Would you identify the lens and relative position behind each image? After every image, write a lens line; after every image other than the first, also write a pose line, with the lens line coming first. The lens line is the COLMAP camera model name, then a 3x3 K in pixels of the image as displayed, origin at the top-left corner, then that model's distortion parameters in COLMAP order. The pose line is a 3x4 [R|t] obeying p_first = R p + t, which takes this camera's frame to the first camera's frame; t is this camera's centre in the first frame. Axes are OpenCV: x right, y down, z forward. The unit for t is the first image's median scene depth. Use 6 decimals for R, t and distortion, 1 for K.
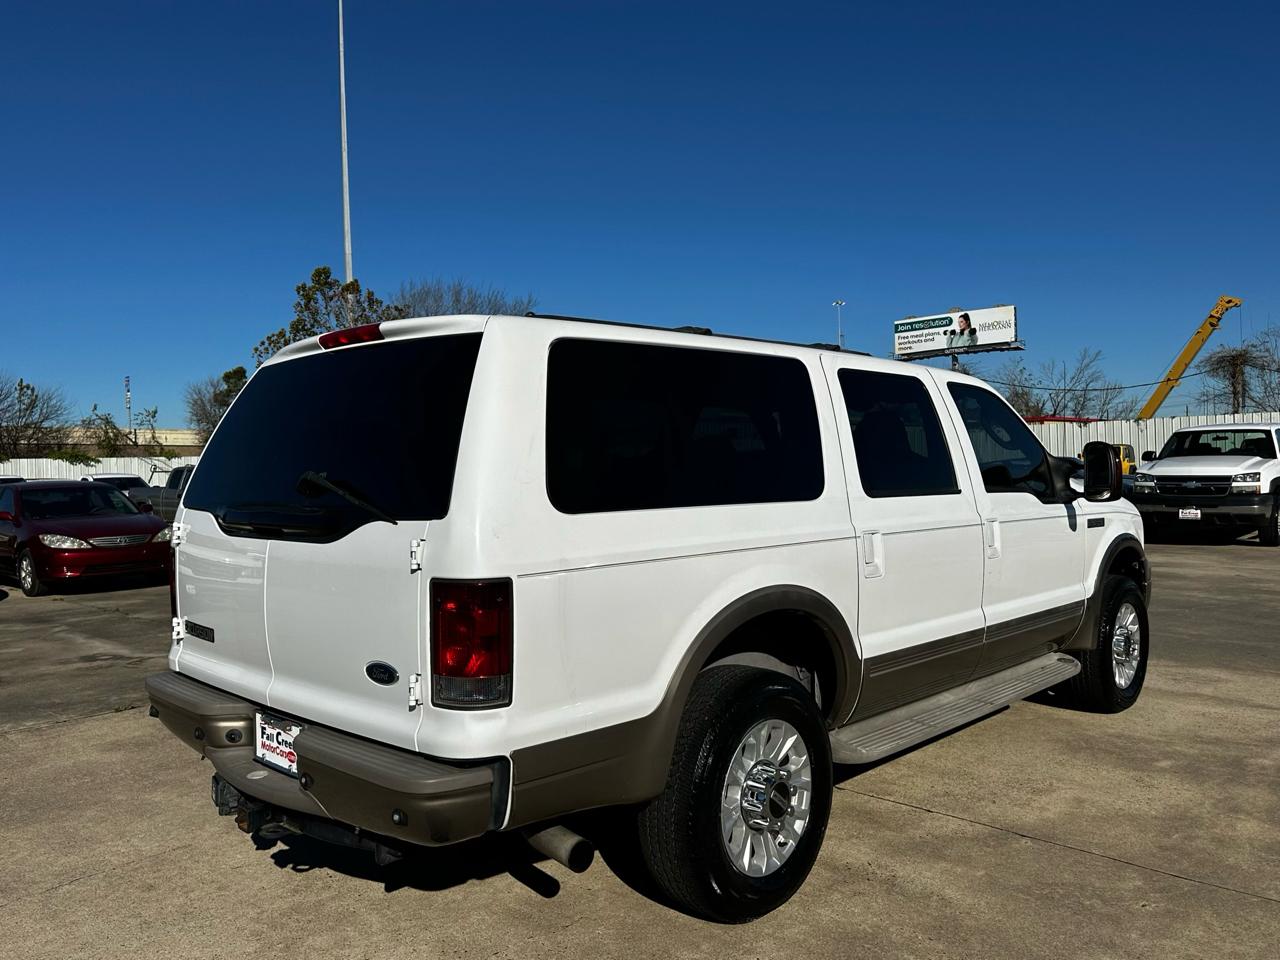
lens RADIAL K [[966.4, 0, 640.8], [0, 966.4, 463.0], [0, 0, 1]] dist [0.054950, -0.080549]
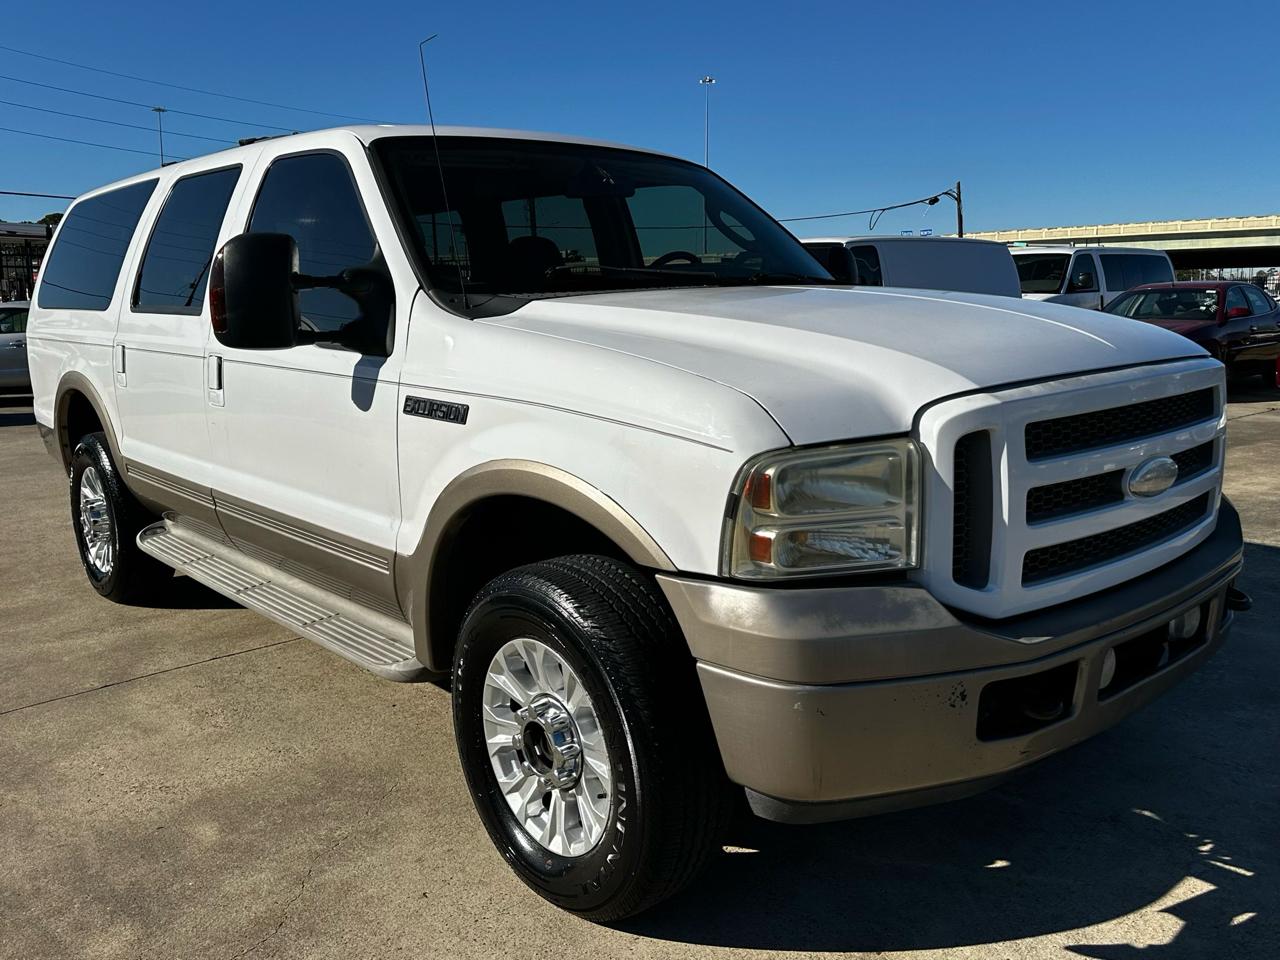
lens RADIAL K [[1059.9, 0, 635.9], [0, 1059.9, 475.9], [0, 0, 1]] dist [0.109018, -0.163010]
pose [[-0.081495, 0.189356, -0.978521, 0.115482], [0.024048, 0.981874, 0.188002, 0.000339], [0.996384, -0.008210, -0.084571, 0.139161]]
